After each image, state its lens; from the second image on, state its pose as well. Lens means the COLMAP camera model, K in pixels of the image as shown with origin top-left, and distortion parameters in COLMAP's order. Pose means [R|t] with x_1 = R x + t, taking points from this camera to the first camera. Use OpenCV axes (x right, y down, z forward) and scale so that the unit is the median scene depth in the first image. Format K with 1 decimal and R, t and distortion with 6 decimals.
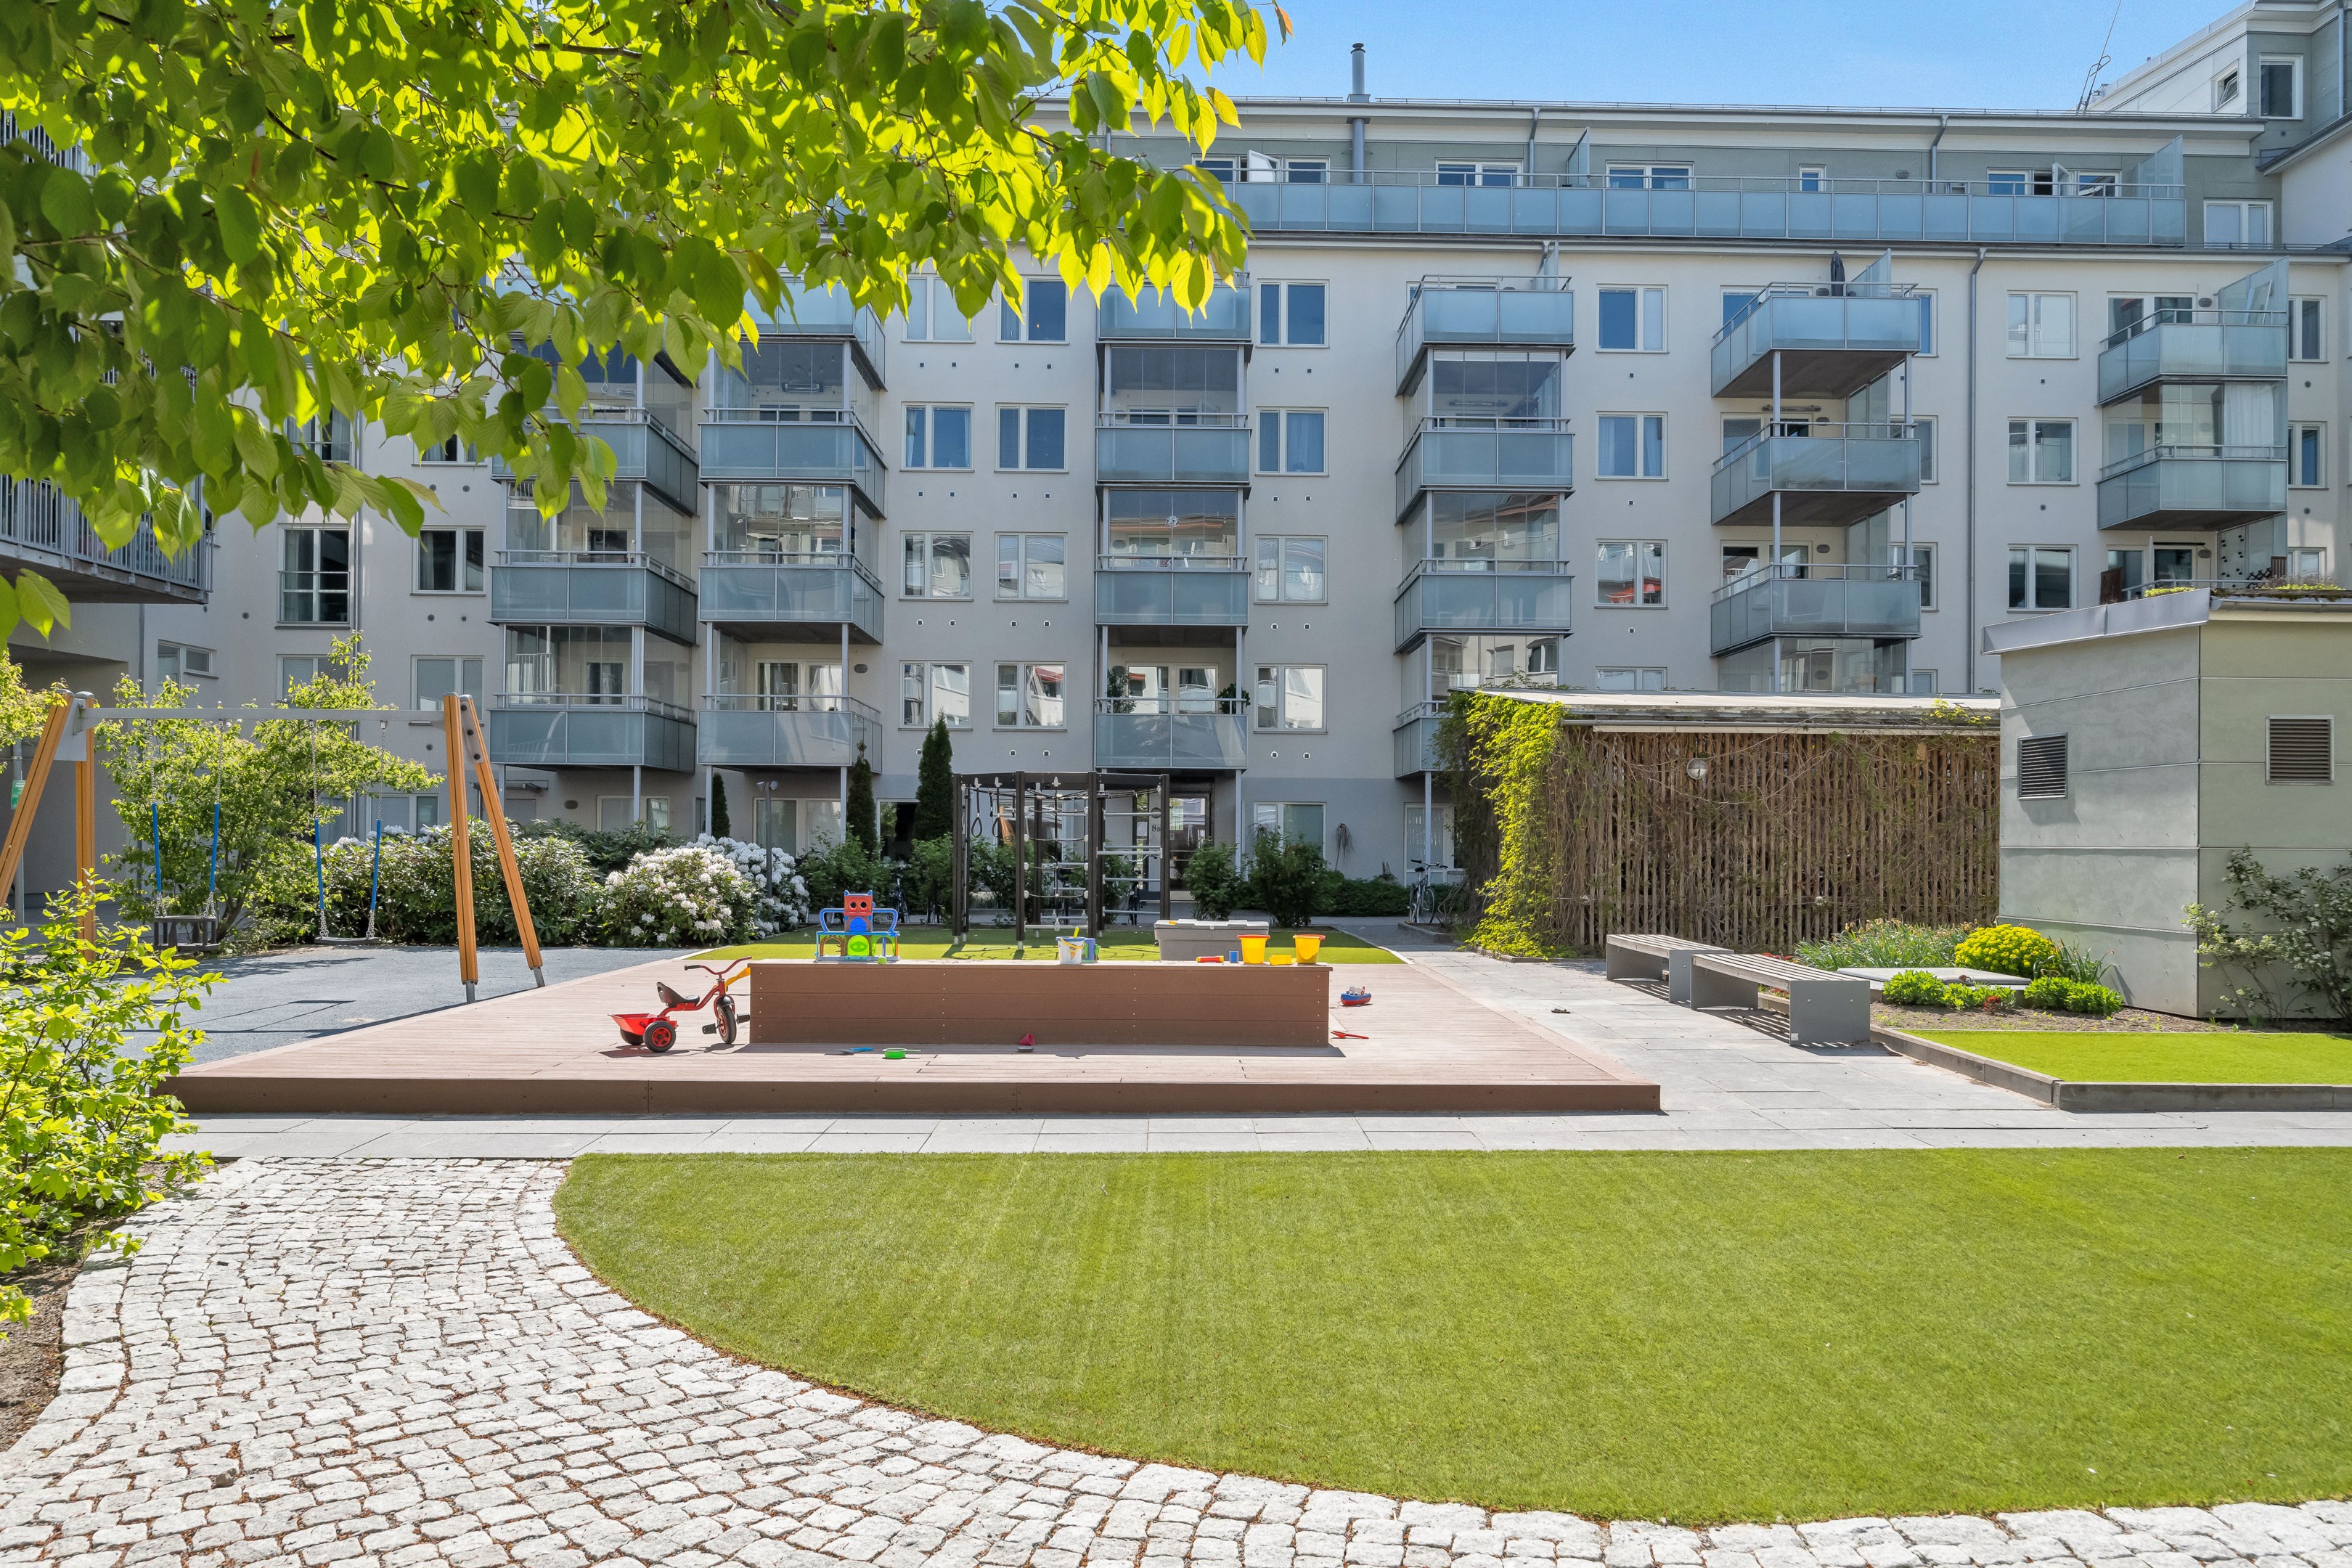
lens RADIAL K [[1695.6, 0, 1177.7], [0, 1695.6, 838.1], [0, 0, 1]] dist [0.000723, -0.010061]
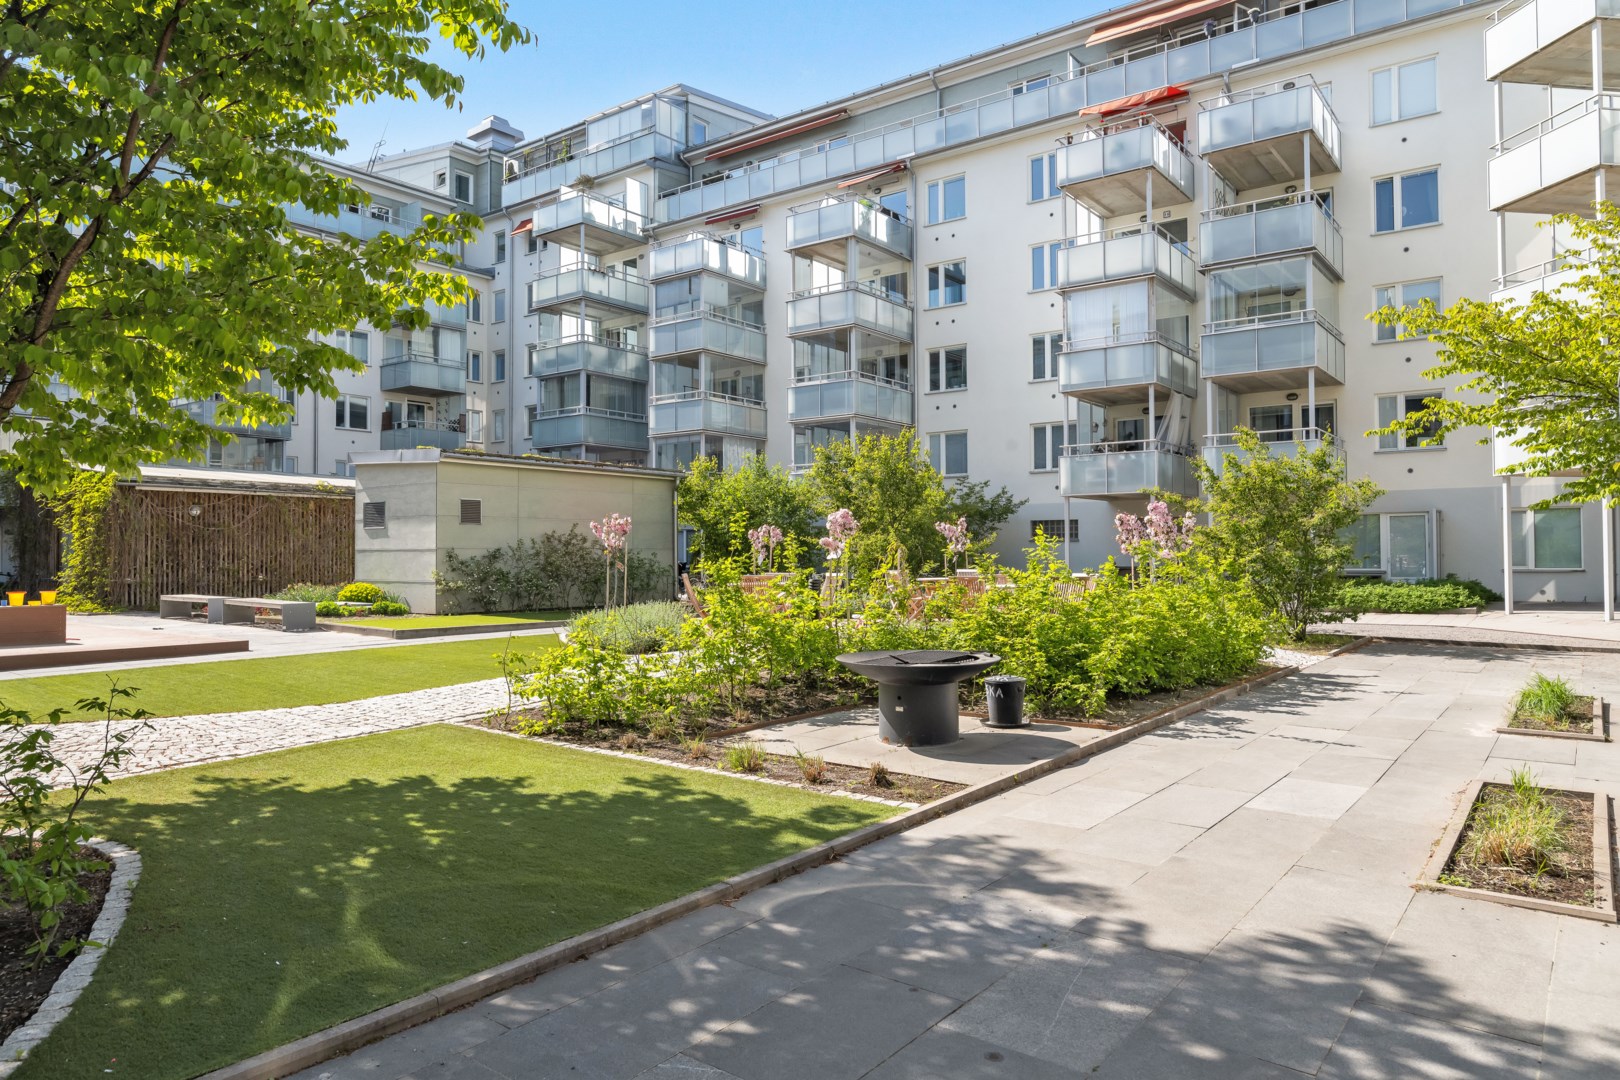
lens RADIAL K [[1069.0, 0, 809.3], [0, 1069.0, 533.6], [0, 0, 1]] dist [0.002073, -0.002936]
pose [[0.629075, 0.006617, 0.777317, -0.198290], [0.006339, 0.999887, -0.013641, 0.006007], [-0.777319, 0.013509, 0.628962, -0.302428]]
